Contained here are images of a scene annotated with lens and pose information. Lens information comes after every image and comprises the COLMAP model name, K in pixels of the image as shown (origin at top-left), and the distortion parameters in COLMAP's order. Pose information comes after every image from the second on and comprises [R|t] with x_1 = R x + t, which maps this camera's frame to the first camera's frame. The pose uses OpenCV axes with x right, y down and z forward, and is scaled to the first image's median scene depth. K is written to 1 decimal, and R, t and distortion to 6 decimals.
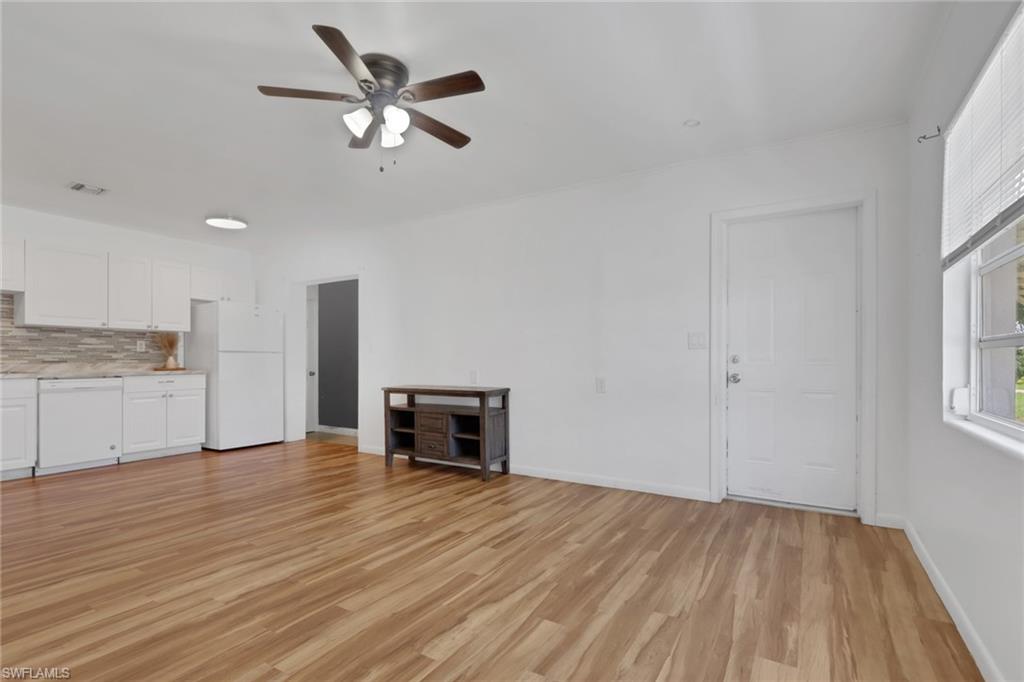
lens RADIAL K [[494.3, 0, 505.6], [0, 494.3, 357.5], [0, 0, 1]] dist [-0.005271, 0.006254]
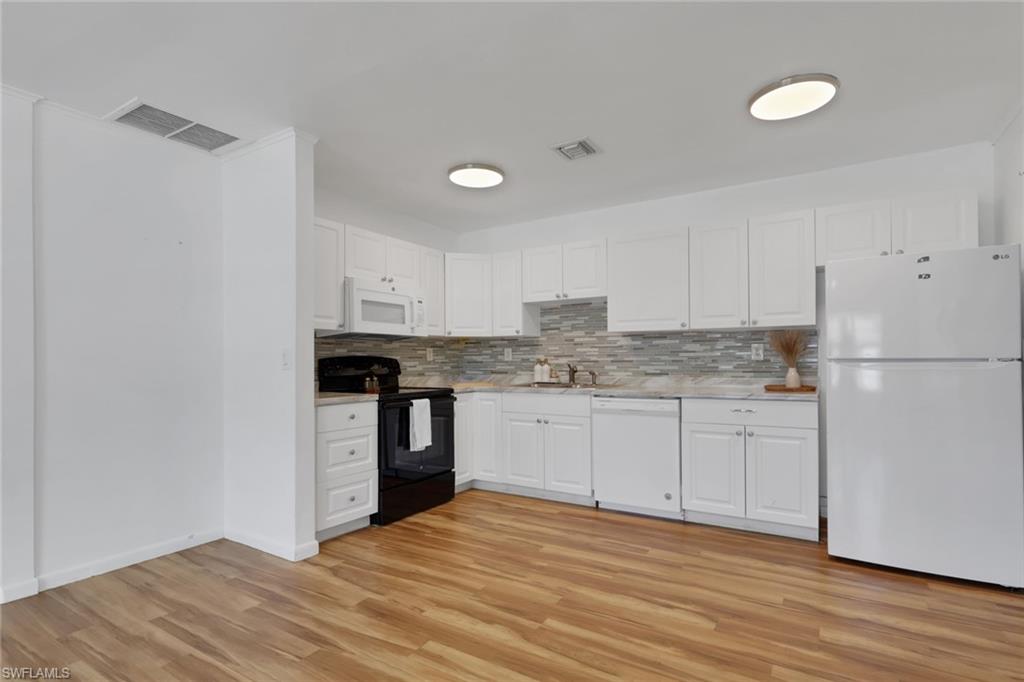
lens RADIAL K [[494.3, 0, 526.1], [0, 494.3, 355.7], [0, 0, 1]] dist [-0.005271, 0.006254]
pose [[-0.002309, -0.008644, -0.999960, -0.073213], [0.010130, 0.999911, -0.008667, -0.016462], [0.999946, -0.010149, -0.002221, 0.737733]]
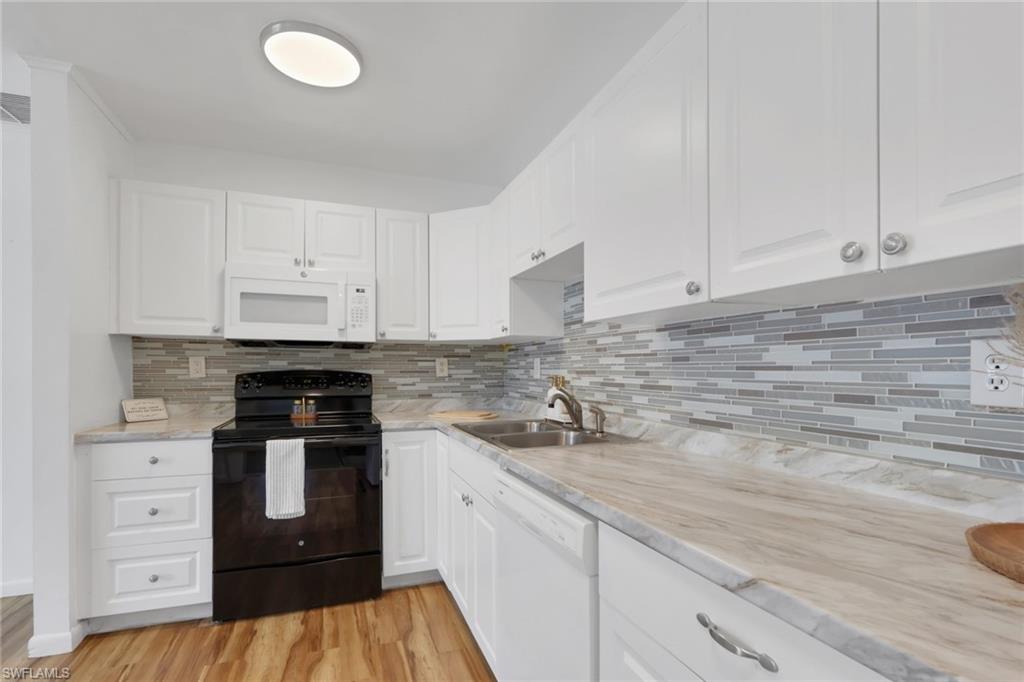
lens RADIAL K [[494.3, 0, 558.5], [0, 494.3, 368.0], [0, 0, 1]] dist [-0.005271, 0.006254]
pose [[-0.599485, 0.000941, -0.800386, -0.555979], [0.002021, 0.999998, -0.000338, -0.026781], [0.800384, -0.001820, -0.599485, 1.052774]]
